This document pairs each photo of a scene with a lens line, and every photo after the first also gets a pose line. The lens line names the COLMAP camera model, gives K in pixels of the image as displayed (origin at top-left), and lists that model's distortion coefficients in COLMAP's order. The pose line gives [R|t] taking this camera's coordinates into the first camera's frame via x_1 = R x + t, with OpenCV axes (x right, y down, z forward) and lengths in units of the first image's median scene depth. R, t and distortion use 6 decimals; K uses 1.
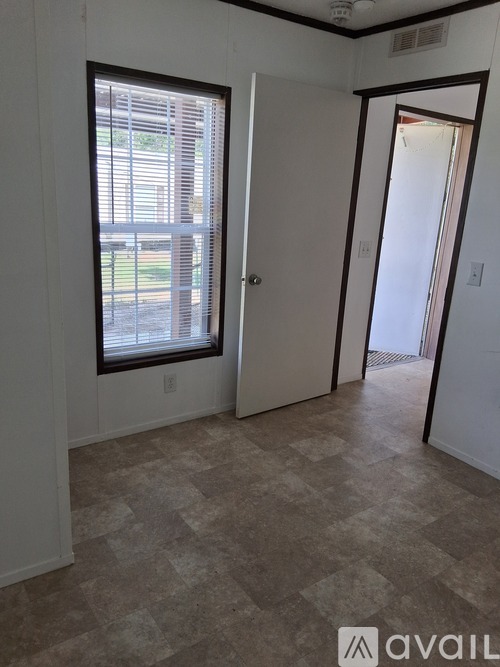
lens RADIAL K [[499.6, 0, 246.7], [0, 499.6, 334.6], [0, 0, 1]] dist [0.001421, -0.039470]
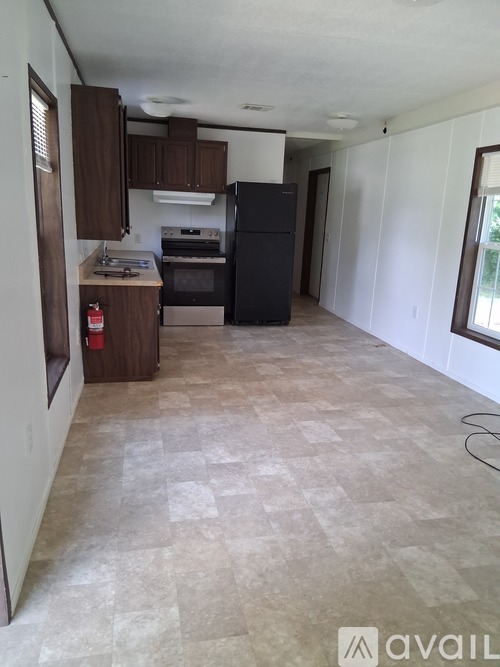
lens RADIAL K [[499.6, 0, 246.9], [0, 499.6, 335.7], [0, 0, 1]] dist [0.001421, -0.039470]
pose [[0.382721, -0.265481, 0.884898, -0.933598], [0.227916, 0.955350, 0.188044, -0.141922], [-0.895310, 0.129714, 0.426140, 0.272675]]
